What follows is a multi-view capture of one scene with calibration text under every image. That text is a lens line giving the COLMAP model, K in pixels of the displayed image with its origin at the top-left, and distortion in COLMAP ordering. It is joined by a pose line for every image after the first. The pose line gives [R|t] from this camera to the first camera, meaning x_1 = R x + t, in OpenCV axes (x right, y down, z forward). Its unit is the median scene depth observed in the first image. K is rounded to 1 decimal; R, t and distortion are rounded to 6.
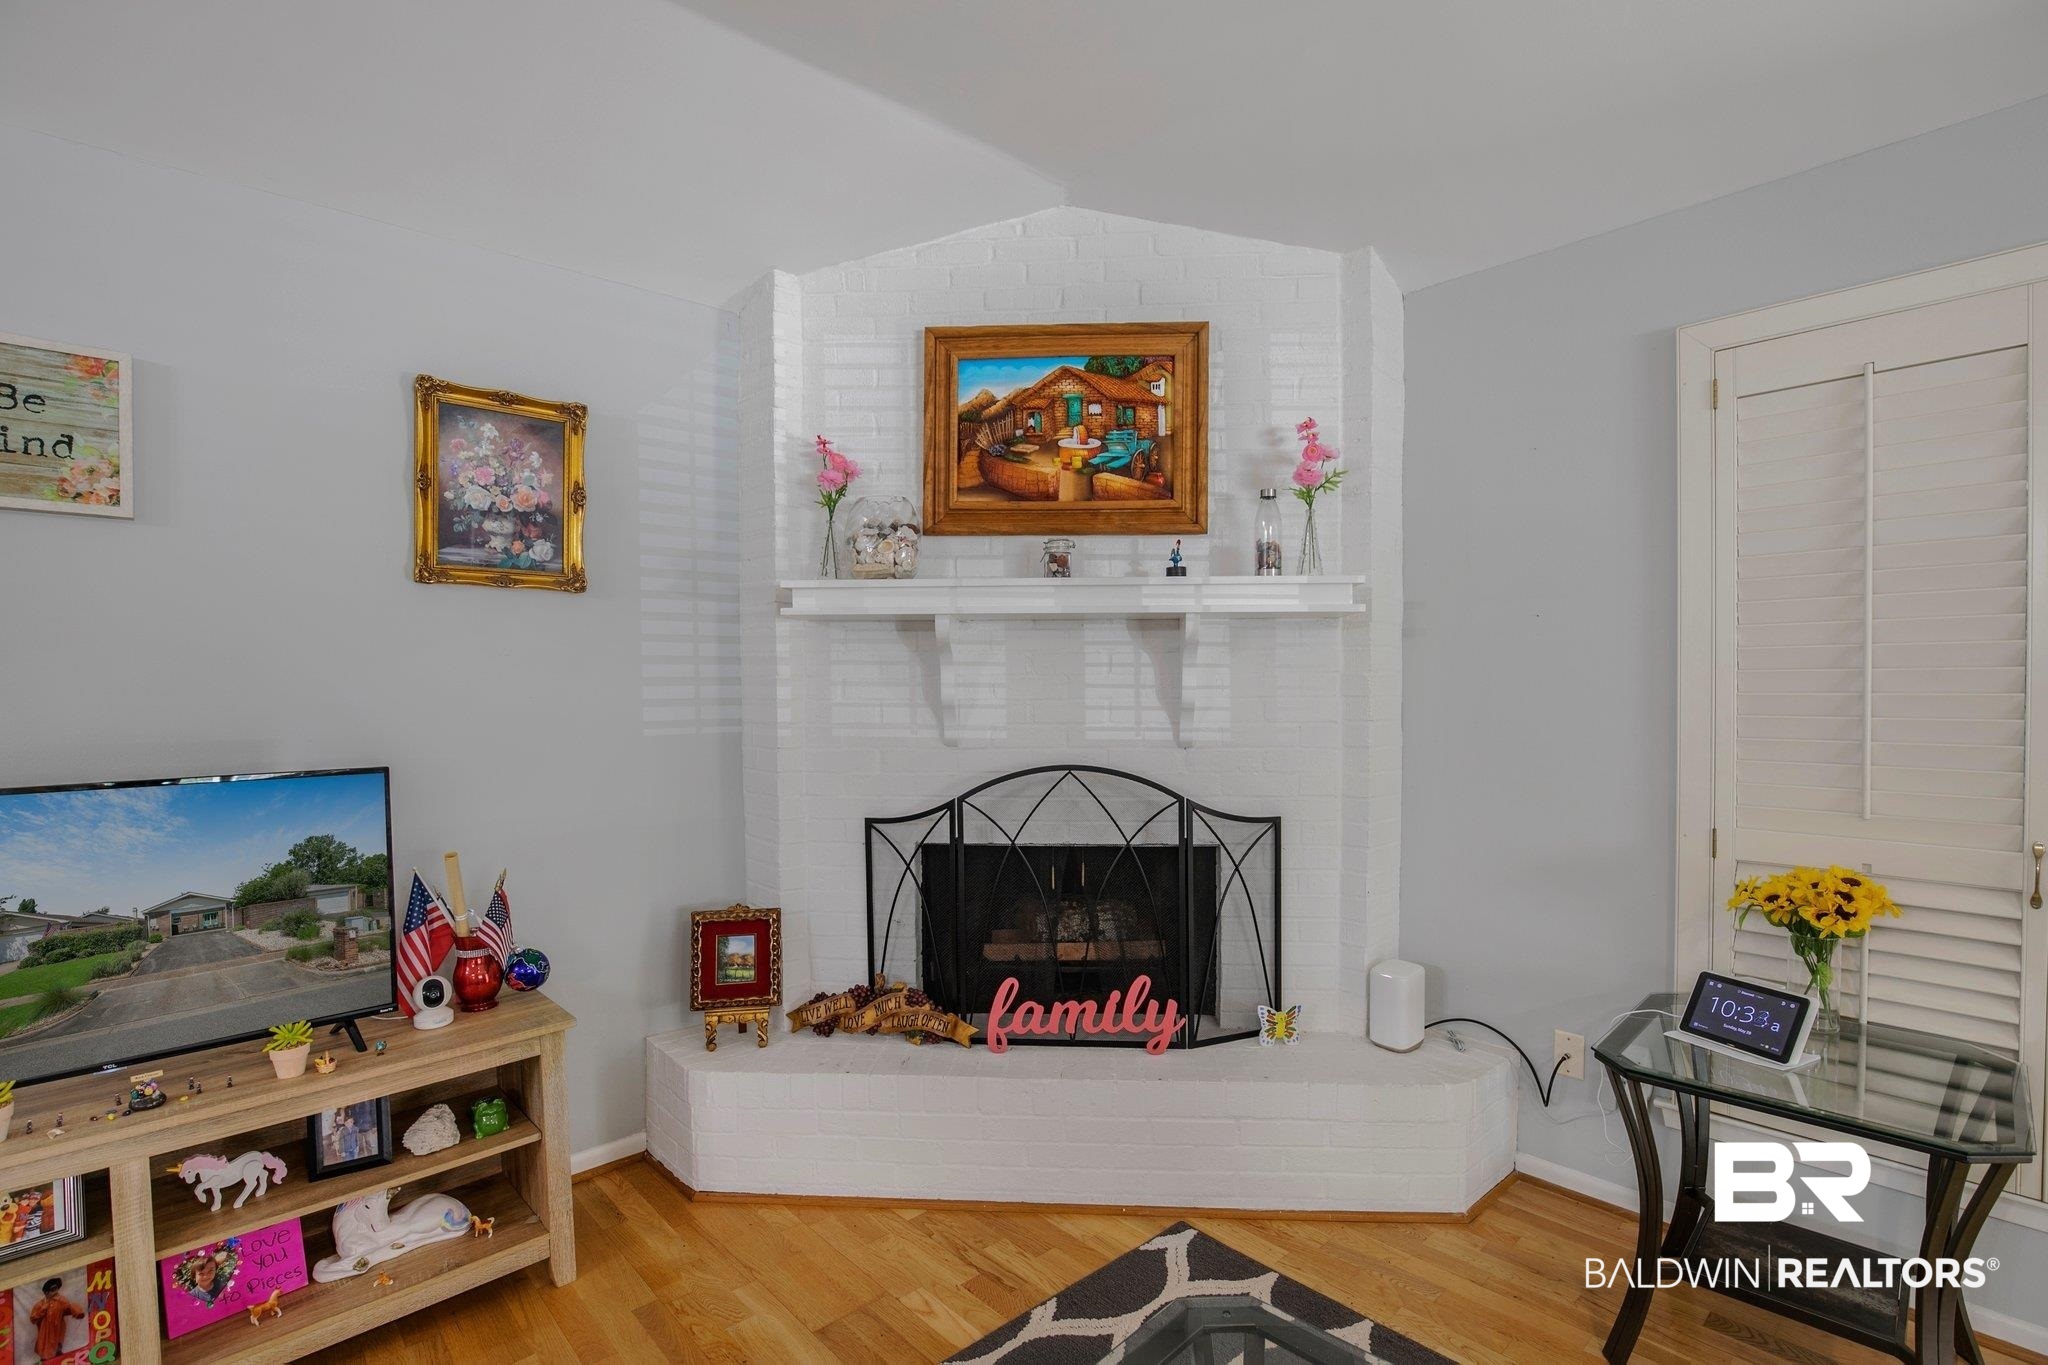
lens RADIAL K [[938.4, 0, 1017.0], [0, 938.4, 703.5], [0, 0, 1]] dist [-0.030234, -0.000082]
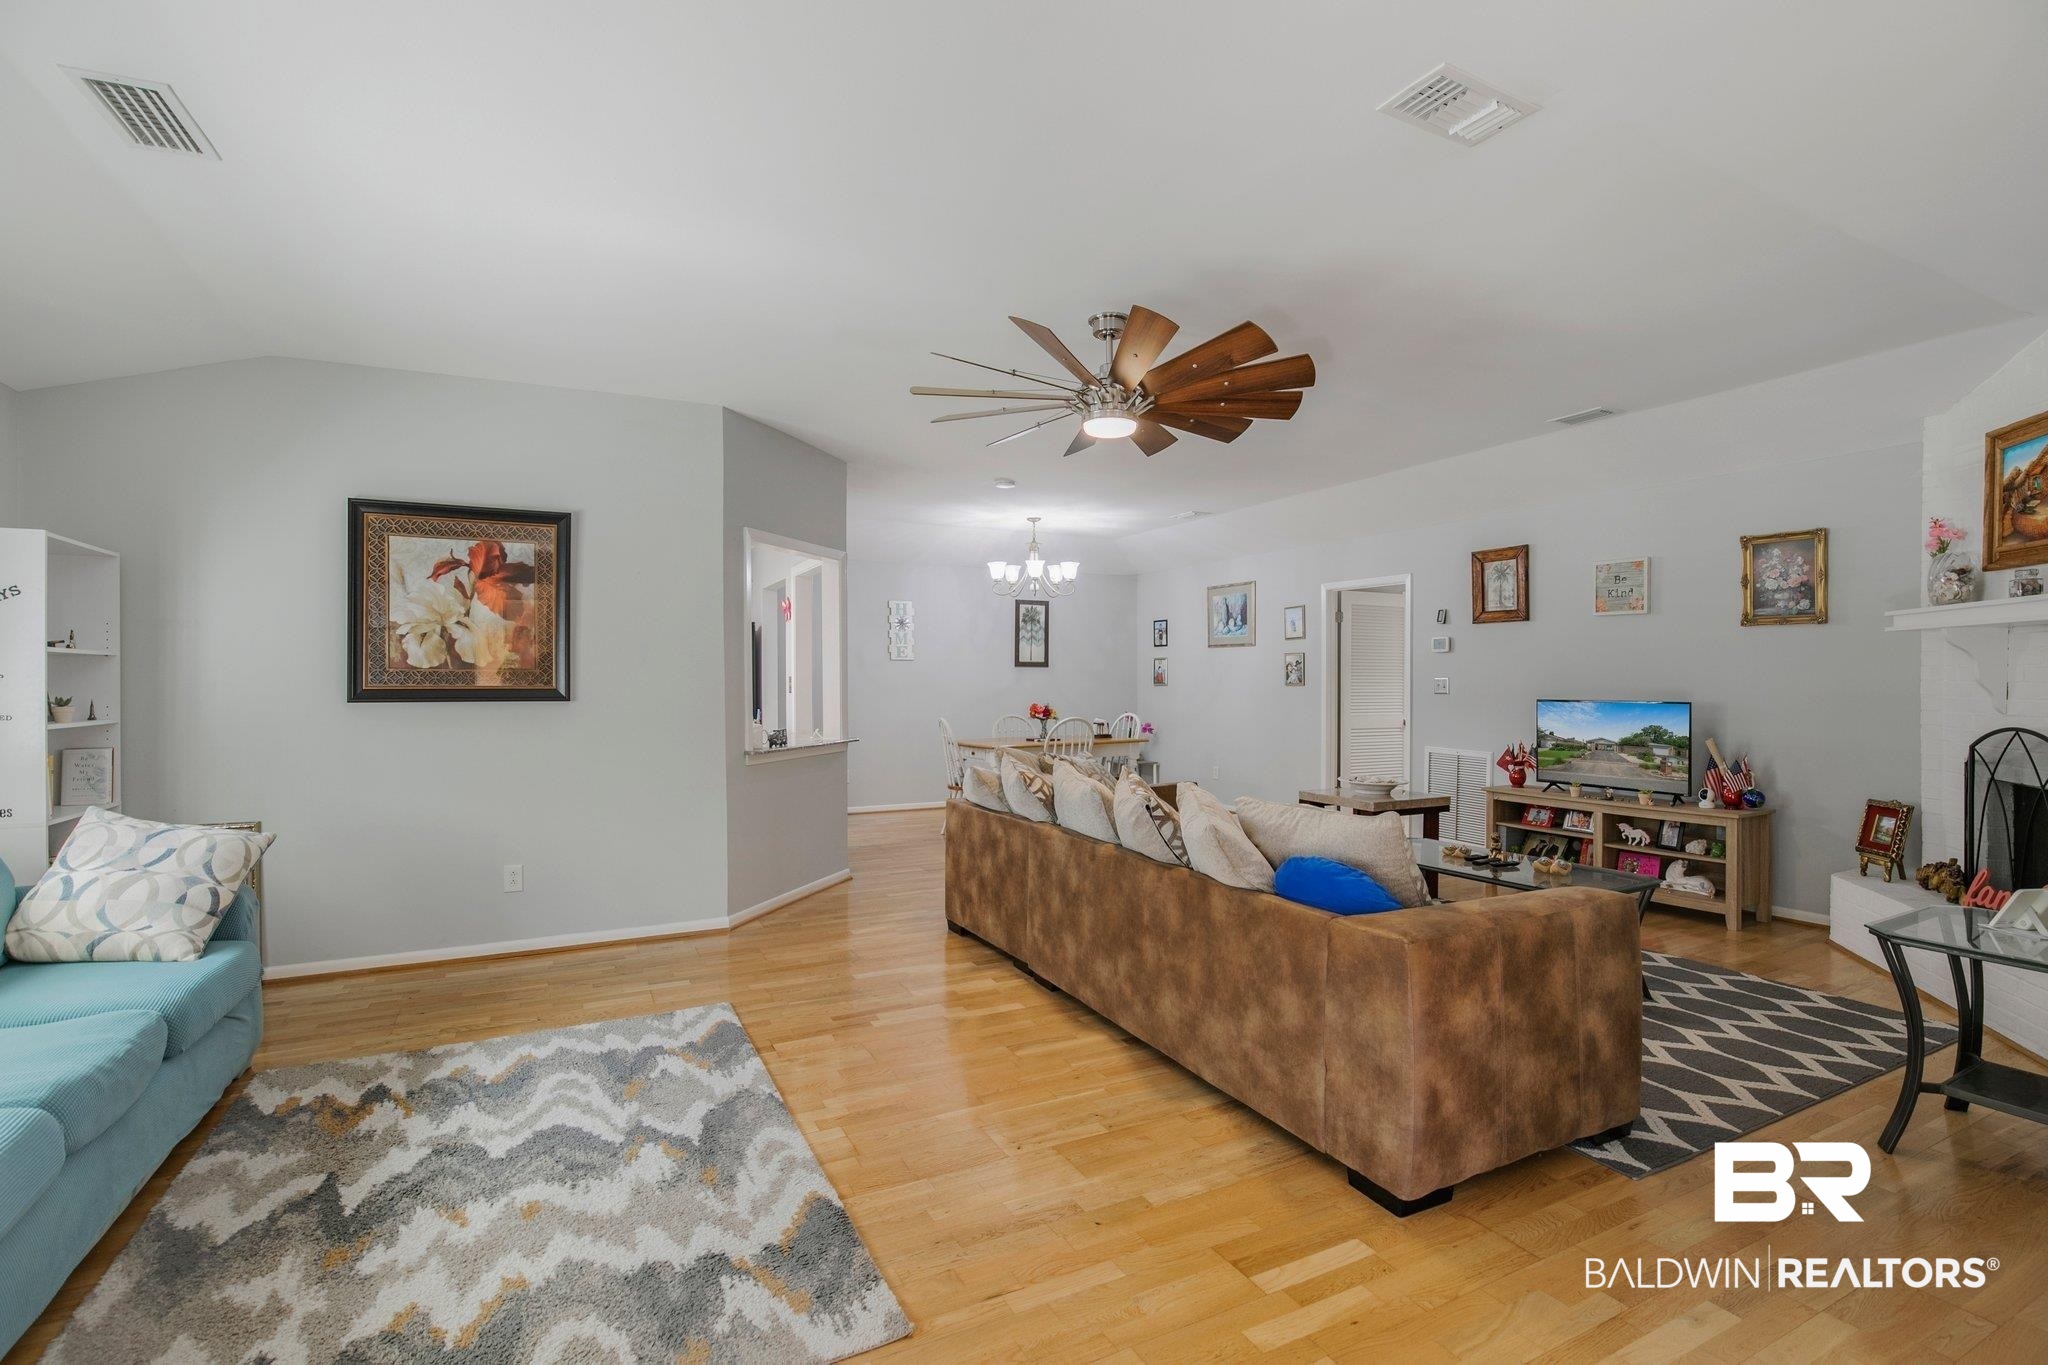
lens RADIAL K [[940.0, 0, 1026.2], [0, 940.0, 690.5], [0, 0, 1]] dist [-0.034000, 0.006316]
pose [[-0.268012, 0.022727, -0.963147, 1.763945], [-0.021020, 0.999346, 0.029430, -0.000464], [0.963186, 0.028133, -0.267359, -0.084119]]
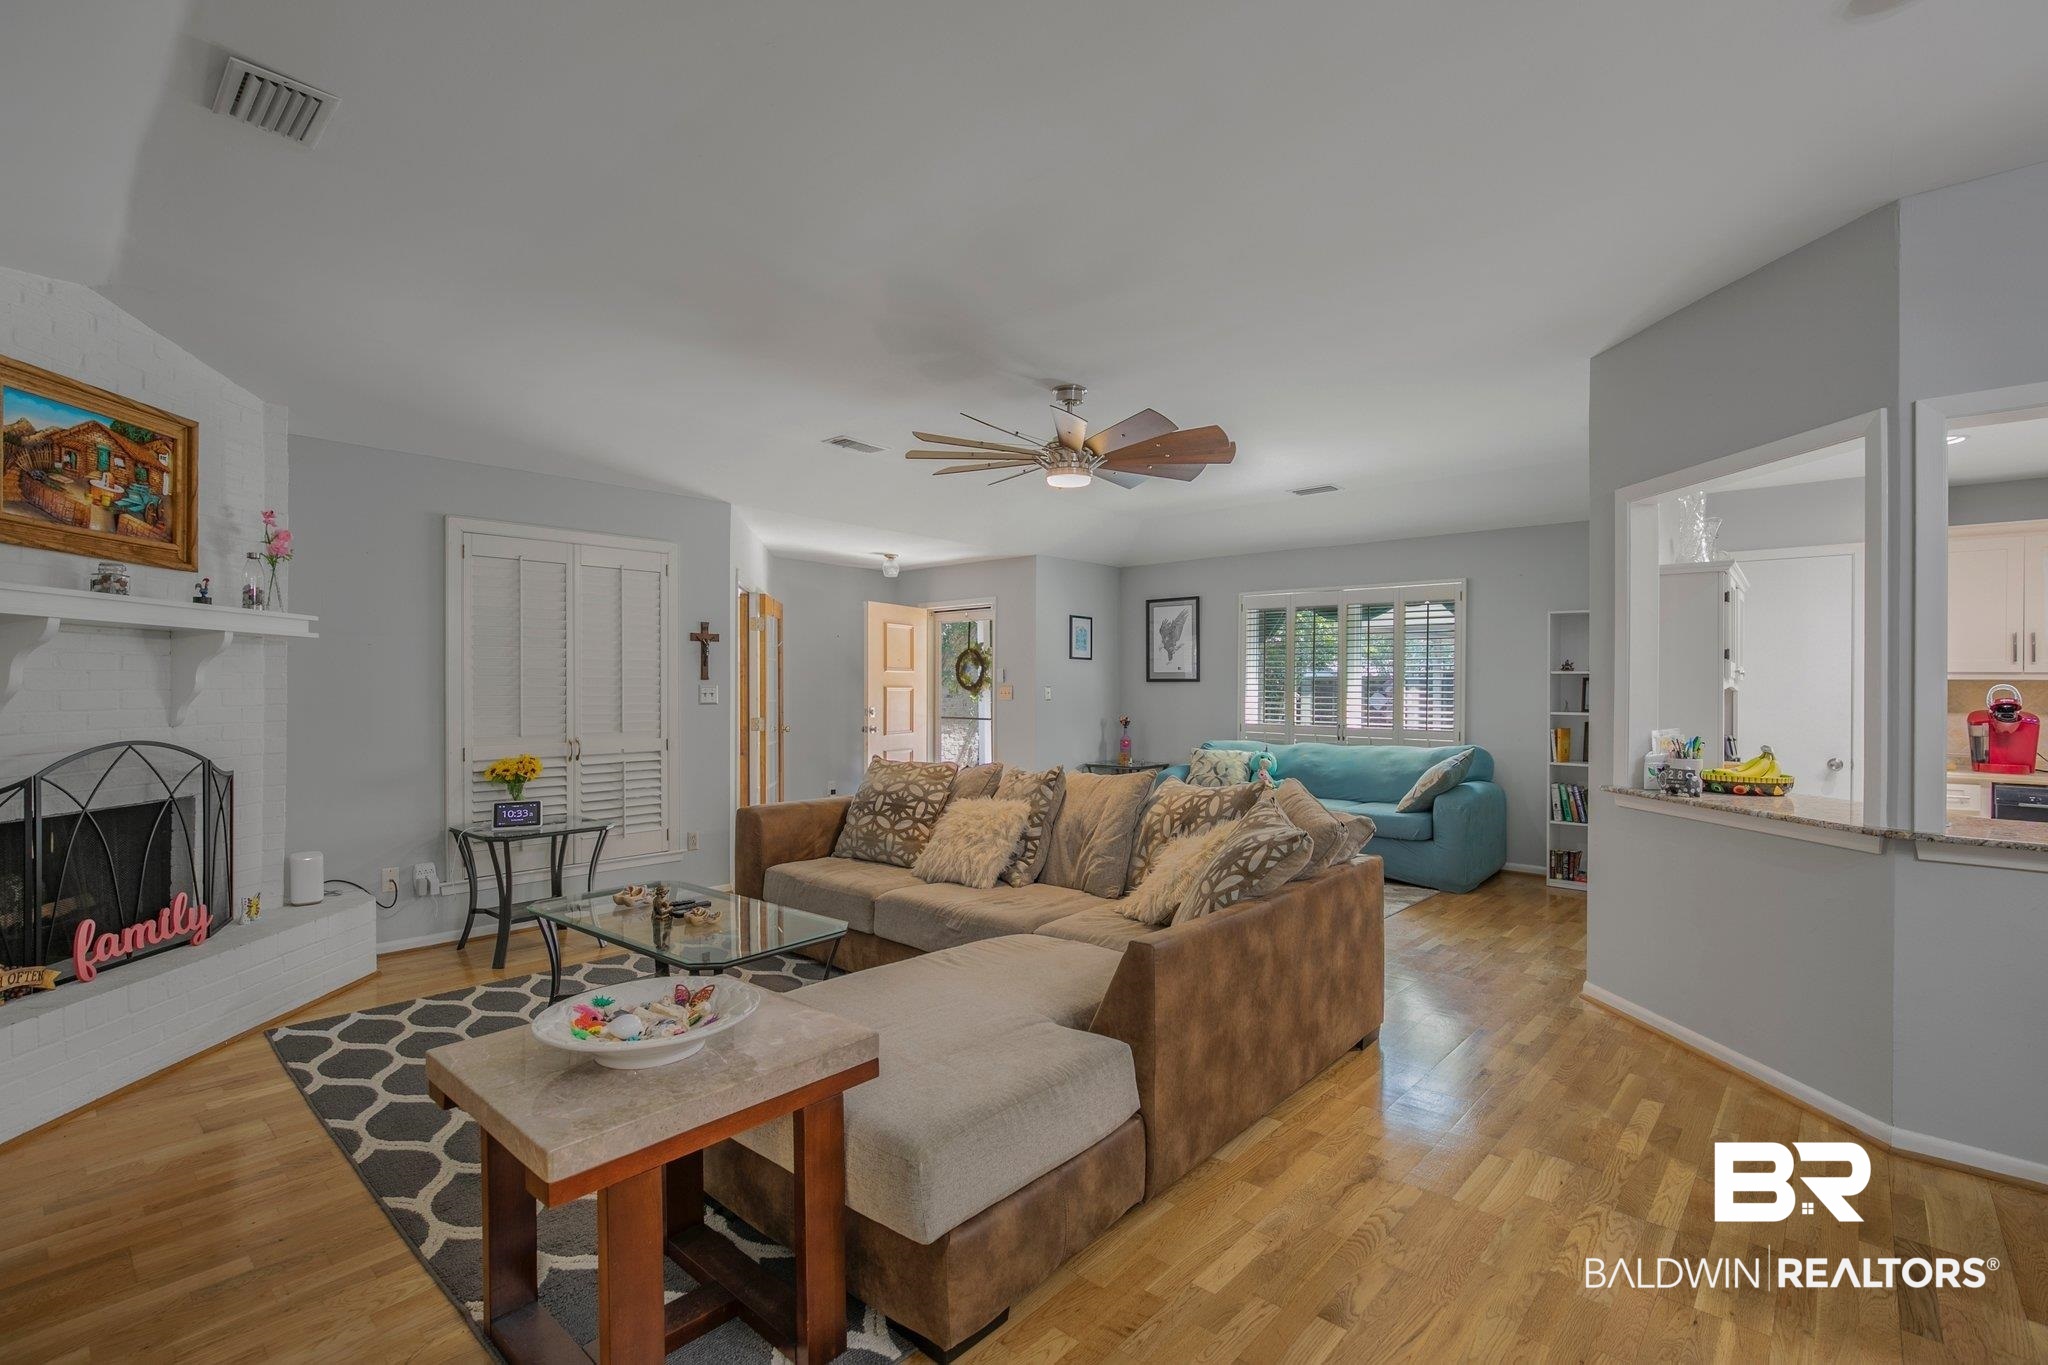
lens RADIAL K [[932.0, 0, 1021.4], [0, 932.0, 686.2], [0, 0, 1]] dist [-0.002714, 0.001256]
pose [[-0.098255, 0.005850, 0.995144, -1.304779], [0.022155, 0.999748, -0.003690, 0.021151], [-0.994915, 0.021685, -0.098360, -0.088777]]
